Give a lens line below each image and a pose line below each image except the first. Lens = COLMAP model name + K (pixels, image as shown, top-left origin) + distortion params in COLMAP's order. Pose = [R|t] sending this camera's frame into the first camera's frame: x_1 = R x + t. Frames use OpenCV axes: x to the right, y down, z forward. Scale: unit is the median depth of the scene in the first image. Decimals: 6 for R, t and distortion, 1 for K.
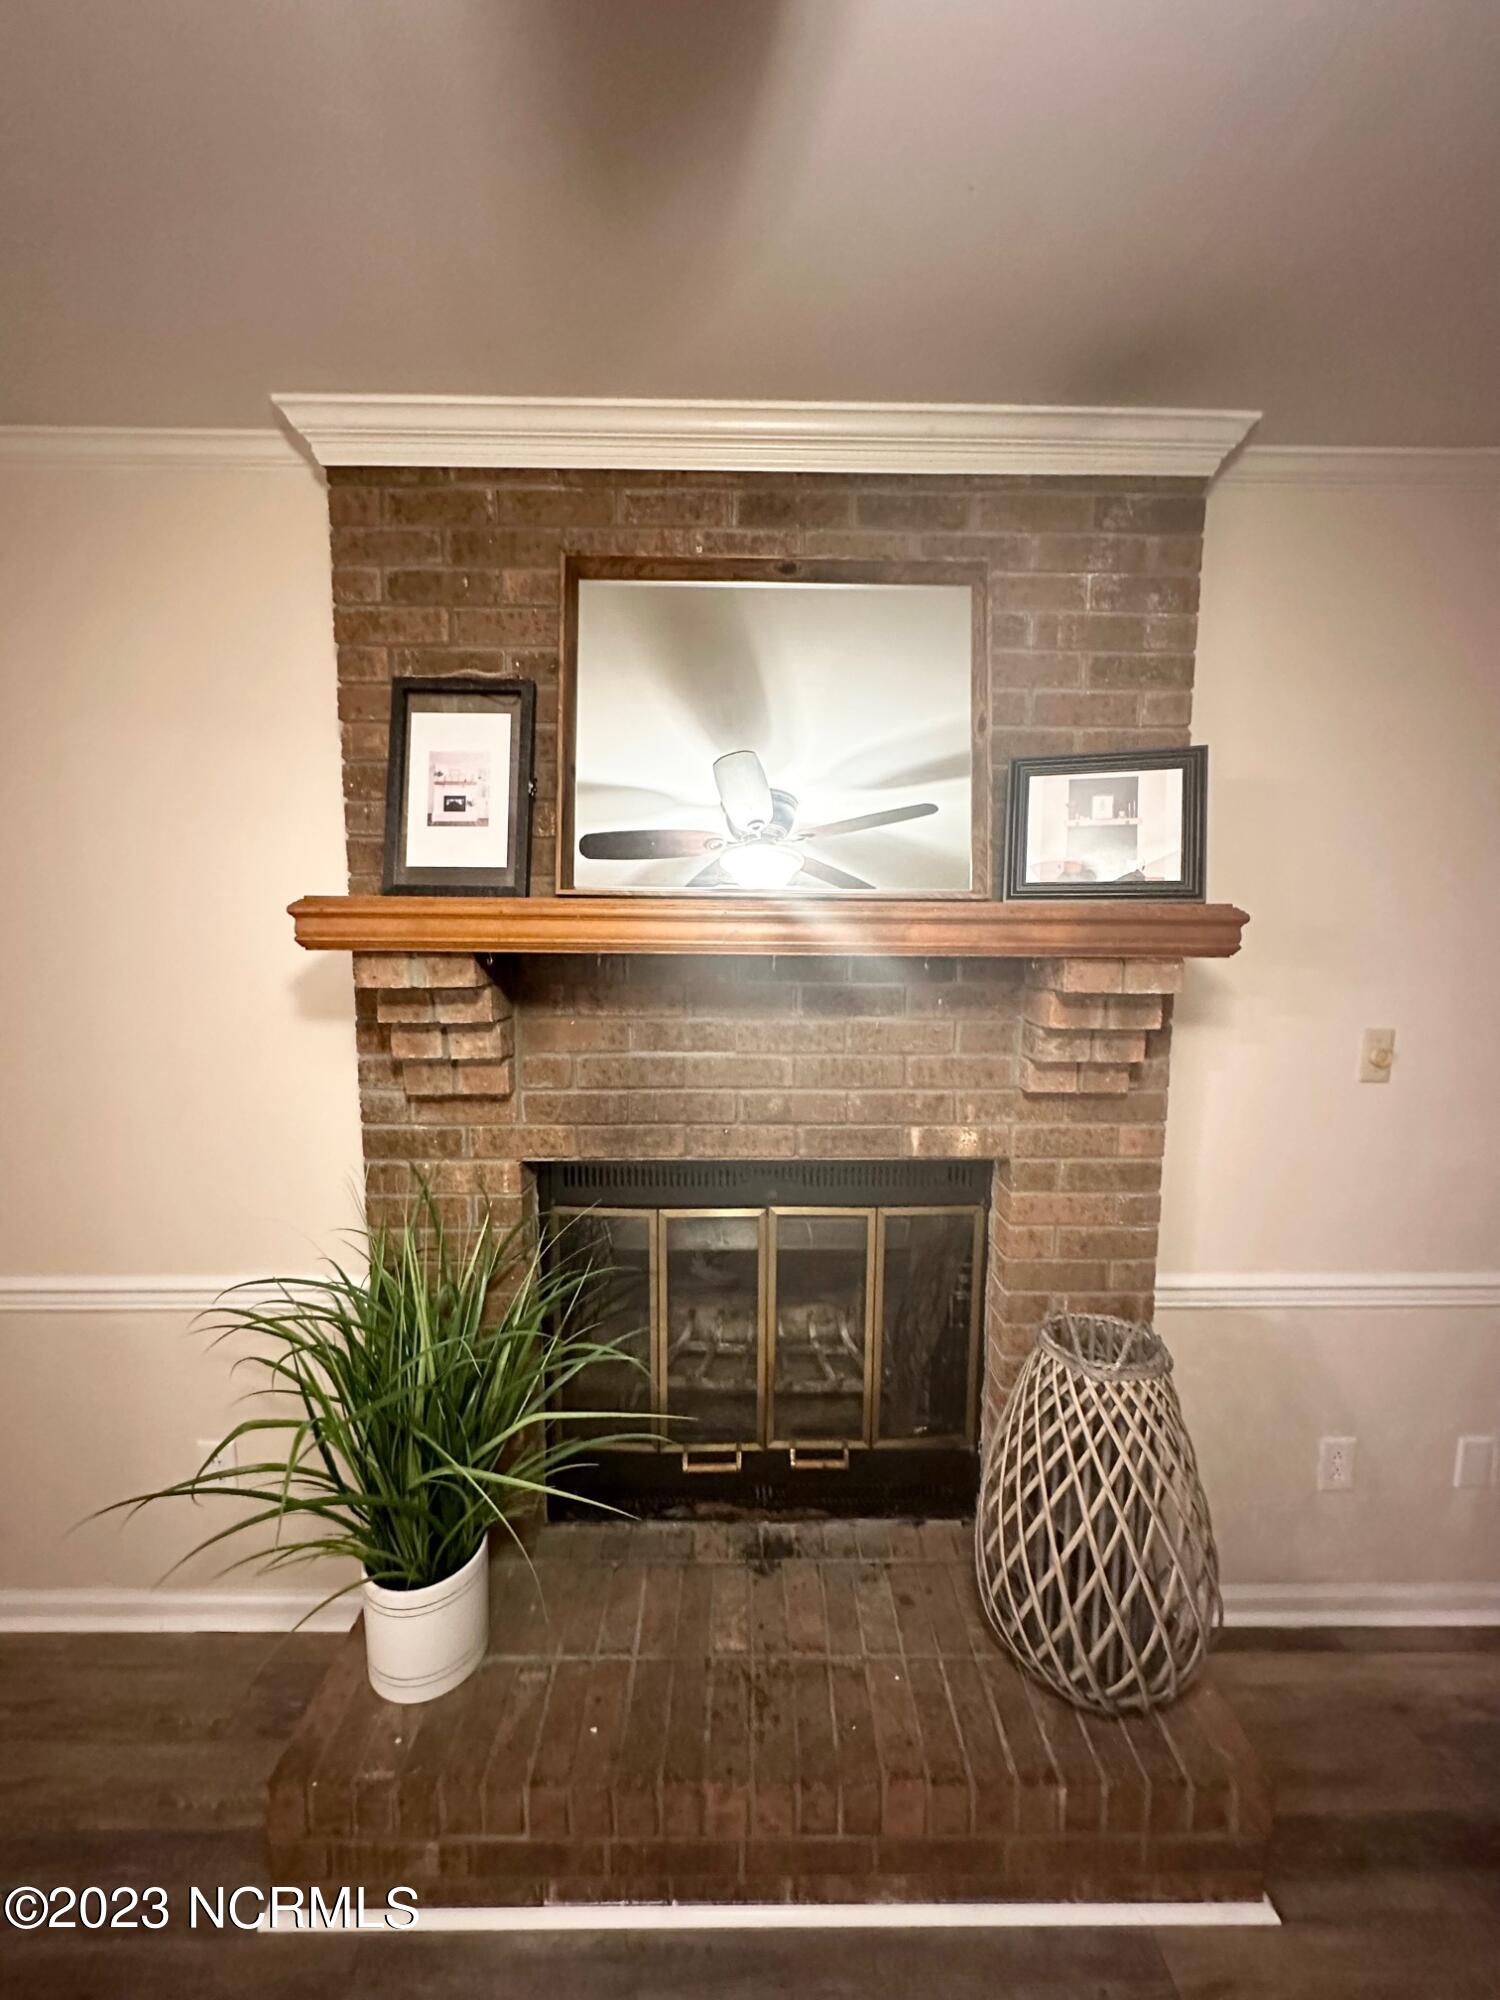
lens RADIAL K [[799.8, 0, 751.5], [0, 799.8, 1006.2], [0, 0, 1]] dist [0.002175, 0.000107]
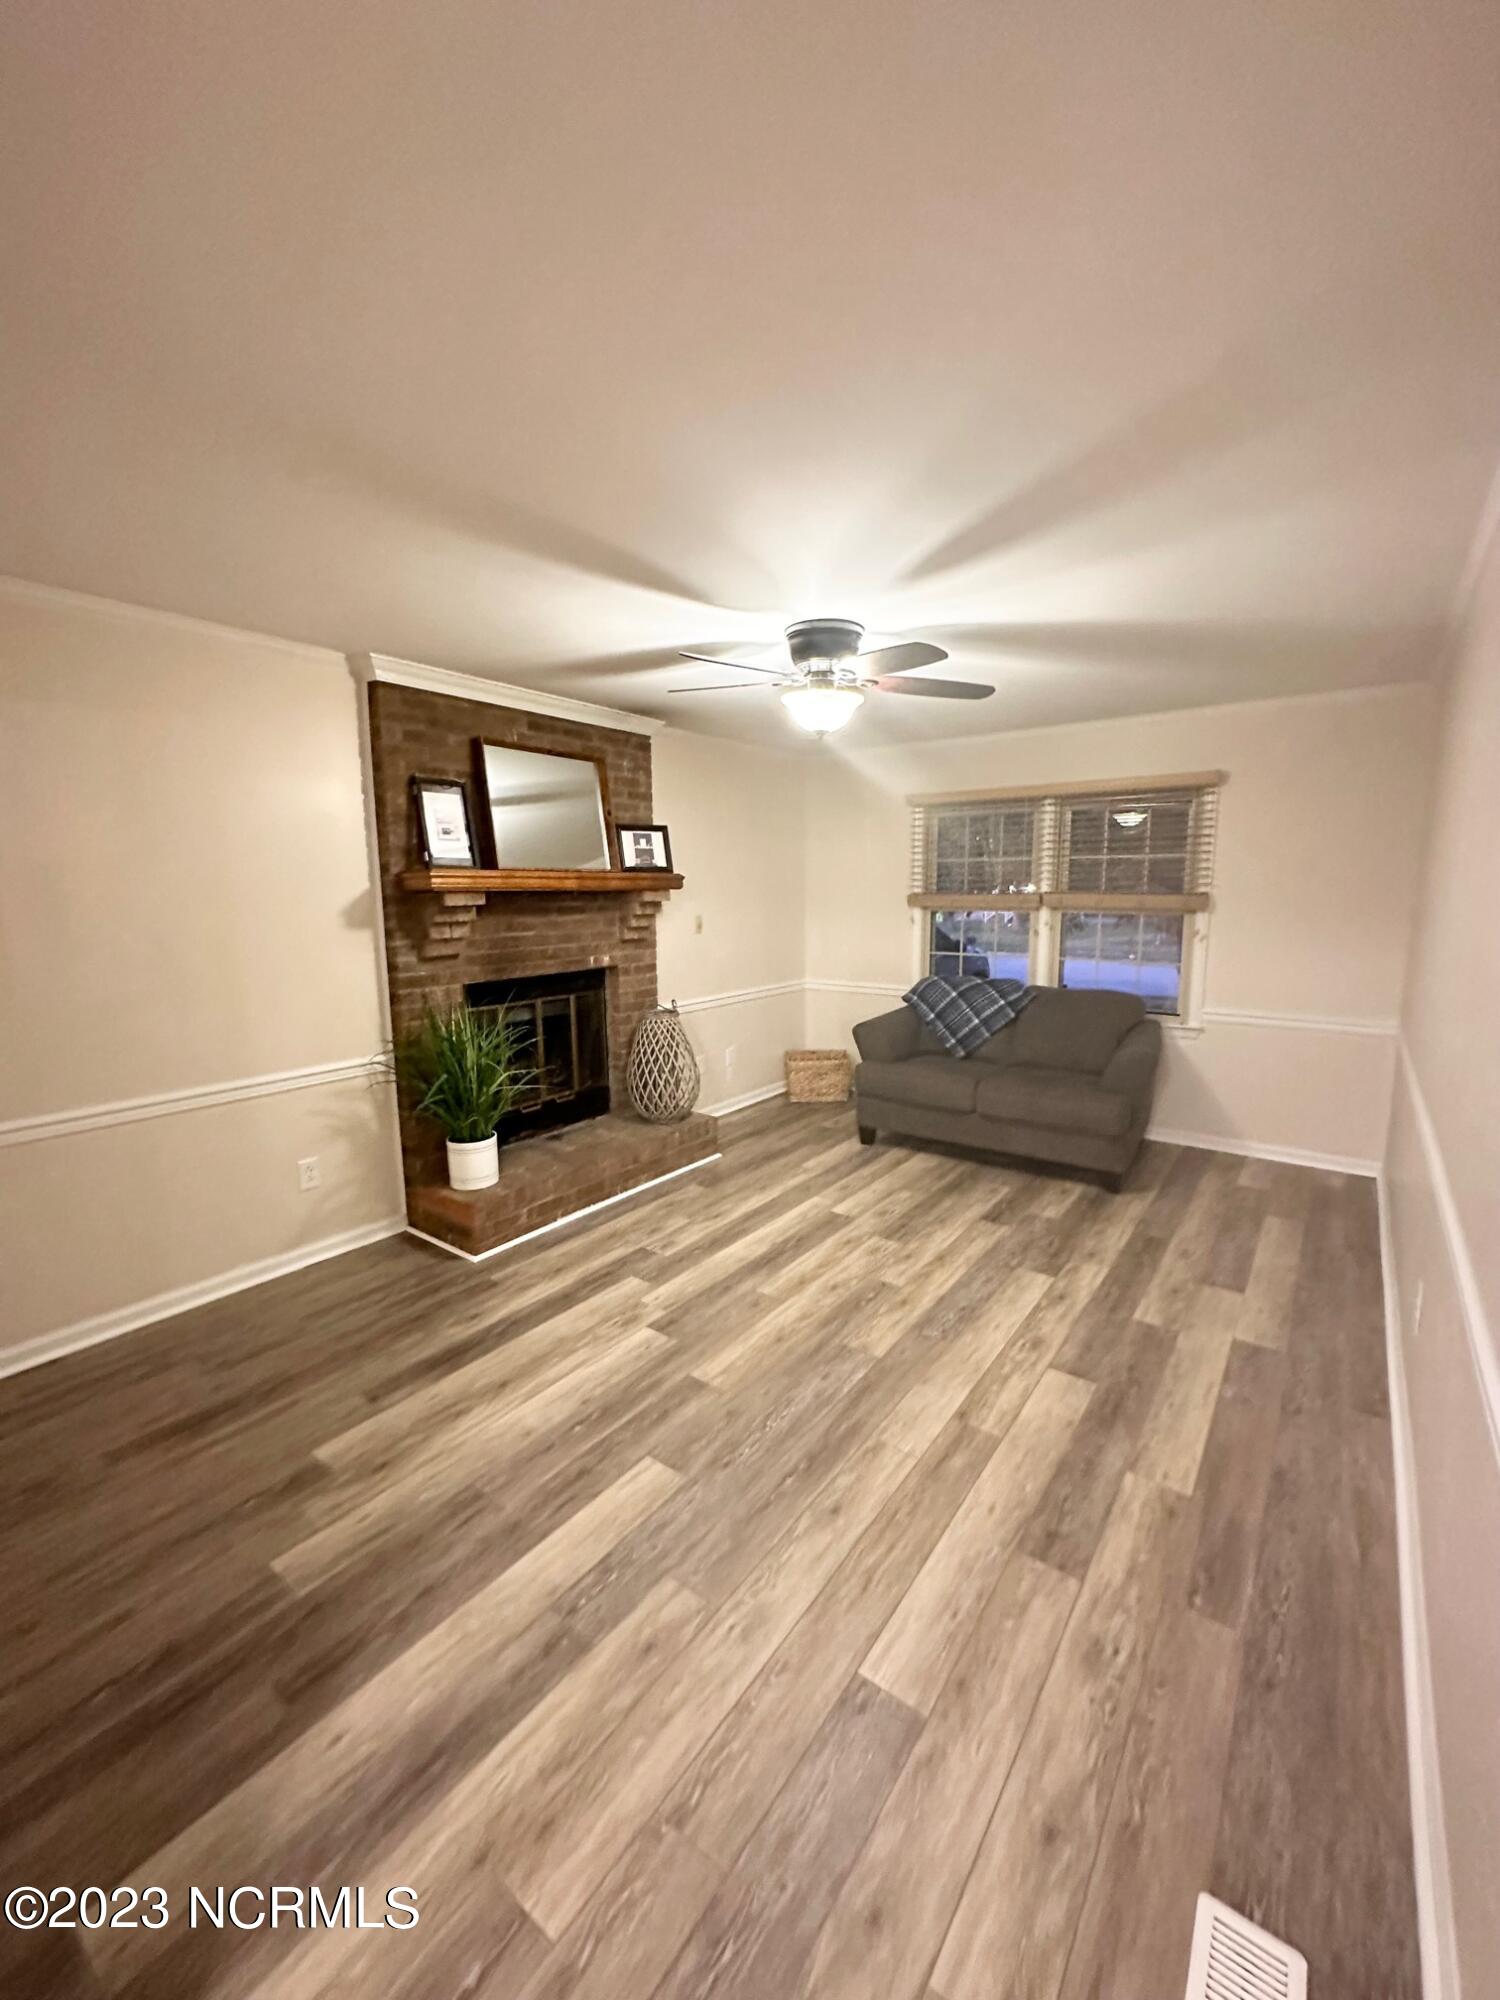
lens RADIAL K [[799.8, 0, 752.1], [0, 799.8, 1000.9], [0, 0, 1]] dist [0.002175, 0.000107]
pose [[0.611692, -0.122103, 0.781616, -1.632999], [0.103622, 0.991871, 0.073854, 0.160925], [-0.784280, 0.035817, 0.619372, -1.120628]]
